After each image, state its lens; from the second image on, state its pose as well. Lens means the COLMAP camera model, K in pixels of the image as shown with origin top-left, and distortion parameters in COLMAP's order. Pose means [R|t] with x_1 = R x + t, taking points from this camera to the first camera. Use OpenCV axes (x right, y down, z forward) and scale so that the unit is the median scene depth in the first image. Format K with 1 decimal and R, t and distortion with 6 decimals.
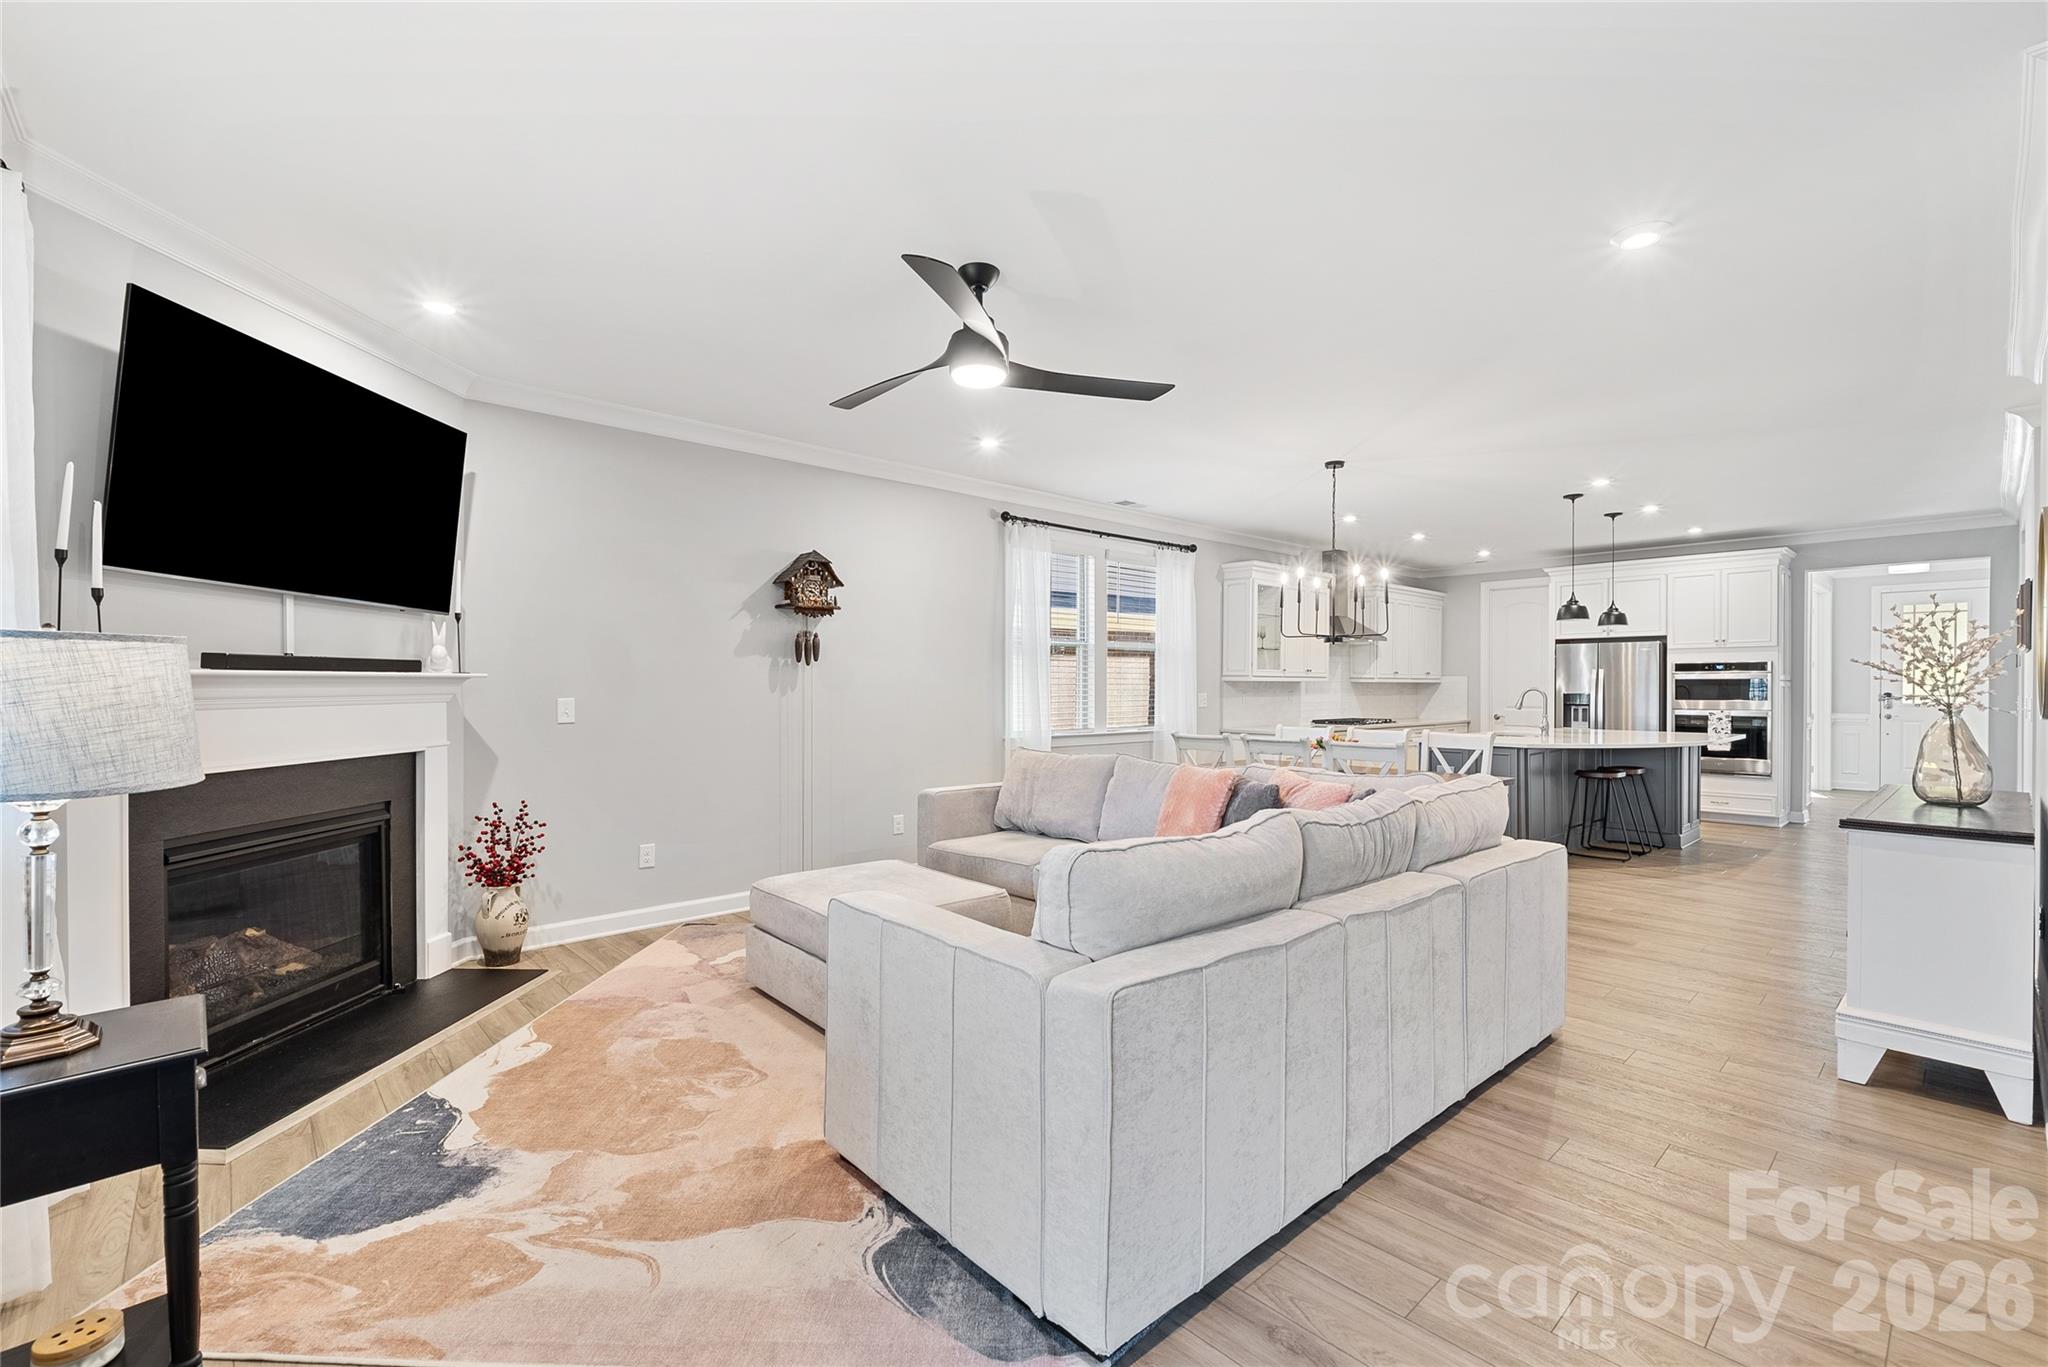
lens RADIAL K [[877.2, 0, 1019.7], [0, 877.2, 694.8], [0, 0, 1]] dist [-0.001974, 0.000011]
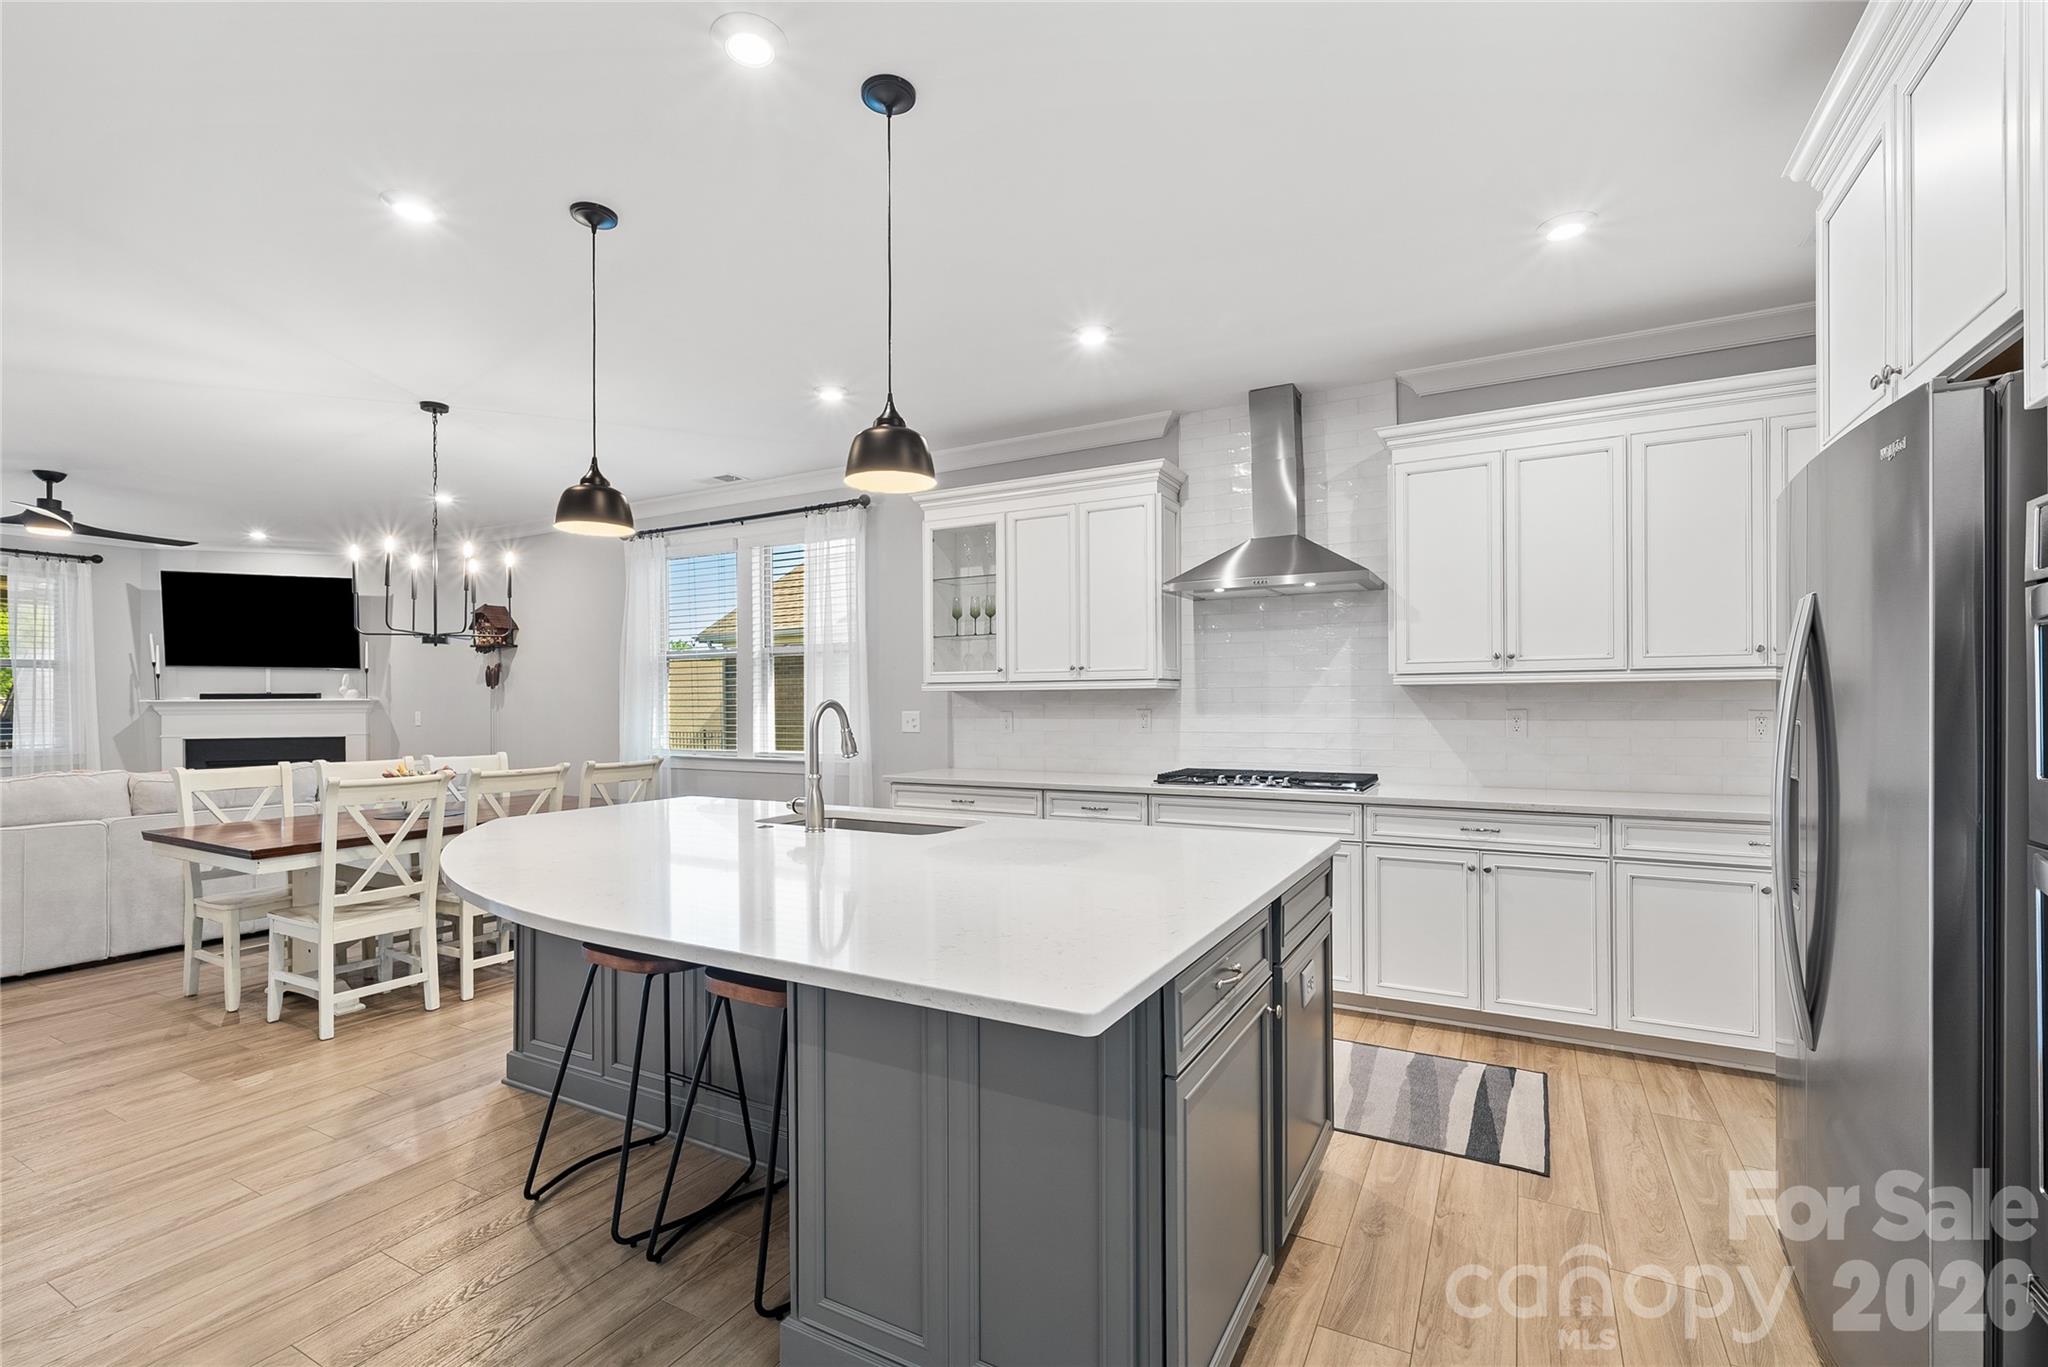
lens RADIAL K [[902.3, 0, 1016.2], [0, 902.3, 693.5], [0, 0, 1]] dist [-0.001507, 0.000405]
pose [[0.325119, -0.016230, -0.945534, 0.846309], [-0.004042, 0.999820, -0.018552, -0.002454], [0.945665, 0.009854, 0.324994, 0.829559]]
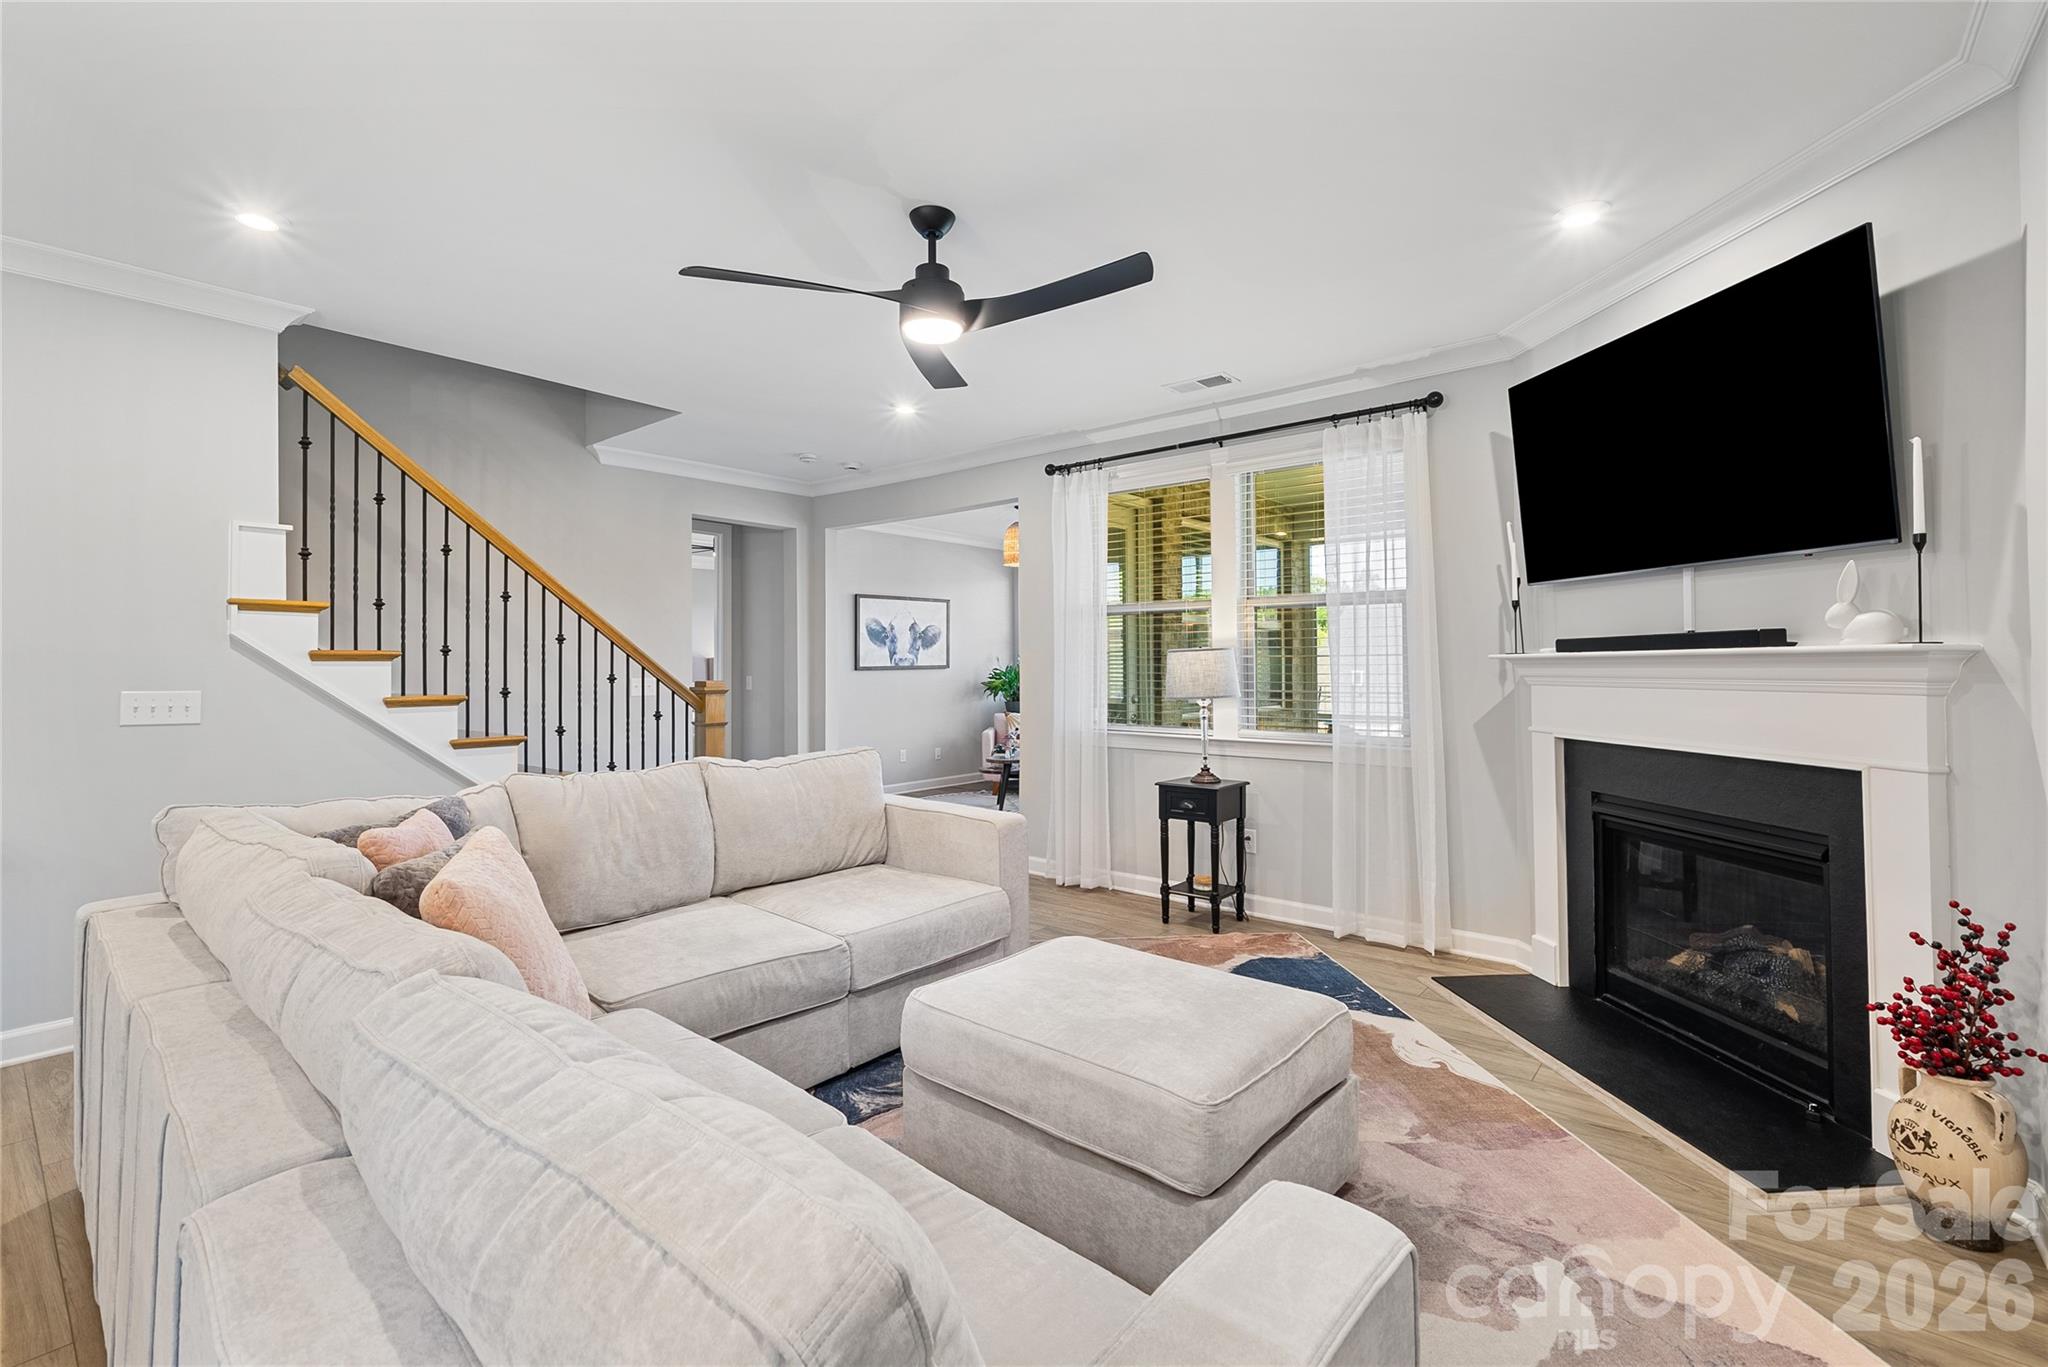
lens RADIAL K [[888.5, 0, 1023.7], [0, 888.5, 666.3], [0, 0, 1]] dist [-0.001110, -0.000137]
pose [[-0.990271, 0.002960, -0.139120, -0.003555], [0.001549, 0.999946, 0.010250, -0.008199], [0.139143, 0.009935, -0.990222, 0.707598]]
